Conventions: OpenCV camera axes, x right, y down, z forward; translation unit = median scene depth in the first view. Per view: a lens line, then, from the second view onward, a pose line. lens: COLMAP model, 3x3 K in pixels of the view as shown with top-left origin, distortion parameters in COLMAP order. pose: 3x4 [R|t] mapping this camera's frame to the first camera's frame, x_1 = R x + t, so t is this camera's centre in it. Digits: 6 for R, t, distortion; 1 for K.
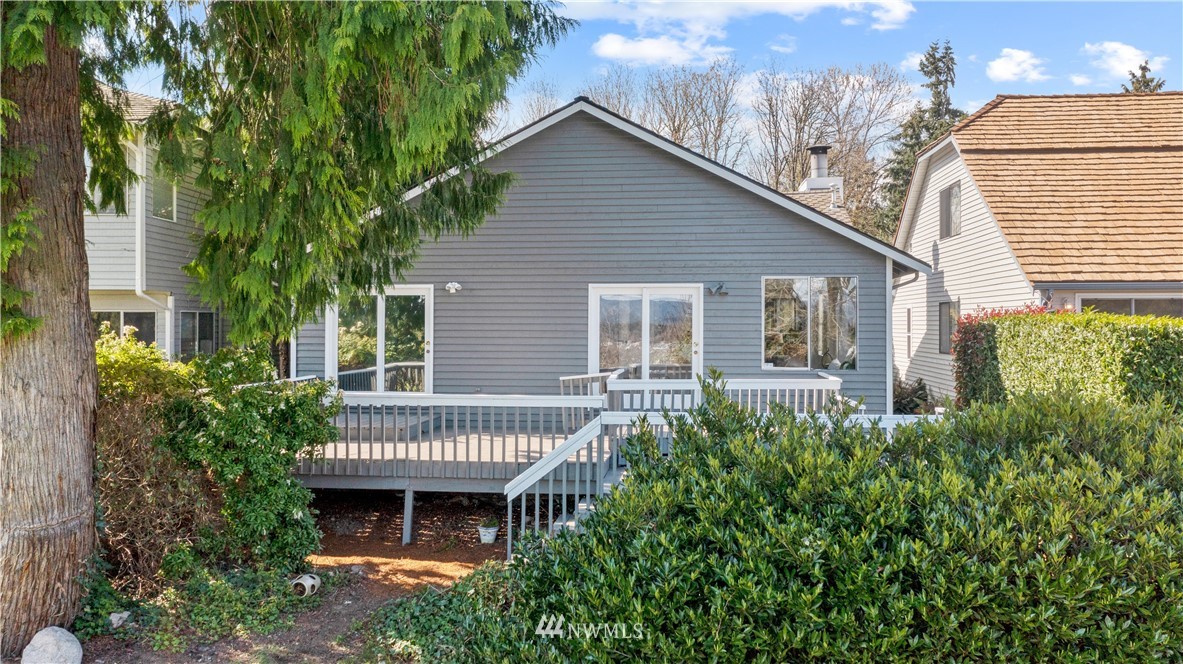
lens RADIAL K [[964.6, 0, 590.9], [0, 964.6, 324.5], [0, 0, 1]] dist [0.025489, 0.012532]
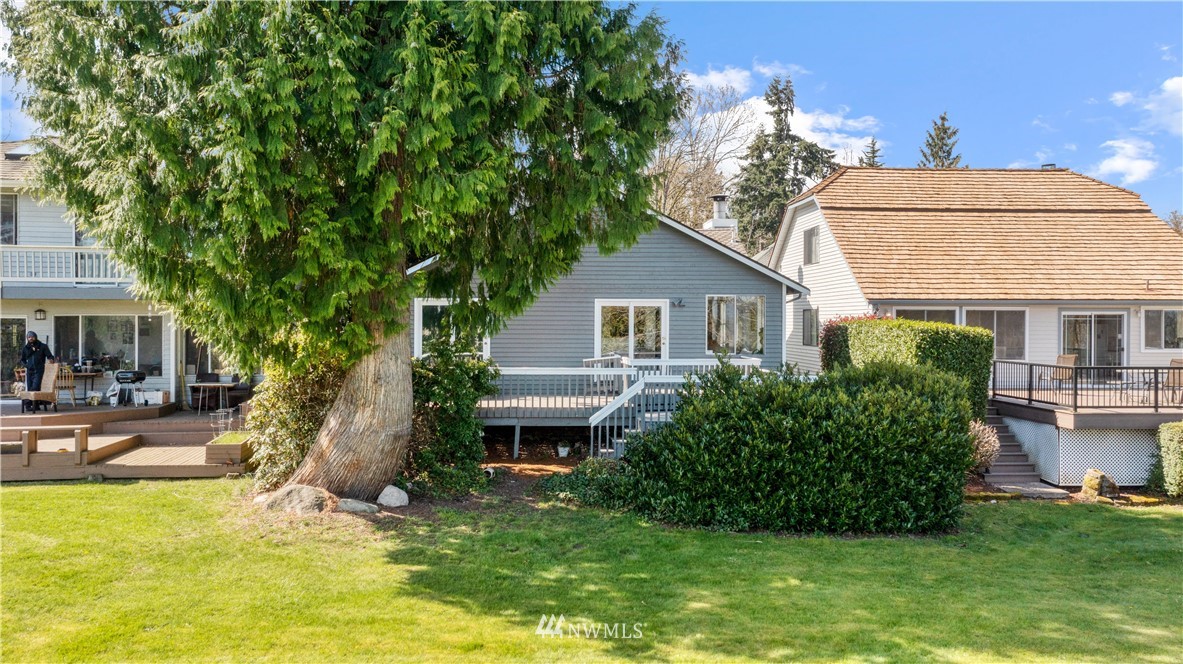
lens RADIAL K [[964.6, 0, 592.6], [0, 964.6, 334.8], [0, 0, 1]] dist [0.025489, 0.012532]
pose [[0.986596, -0.000480, 0.163182, -0.261686], [-0.001697, 0.999911, 0.013198, -0.005731], [-0.163174, -0.013298, 0.986508, -0.516722]]
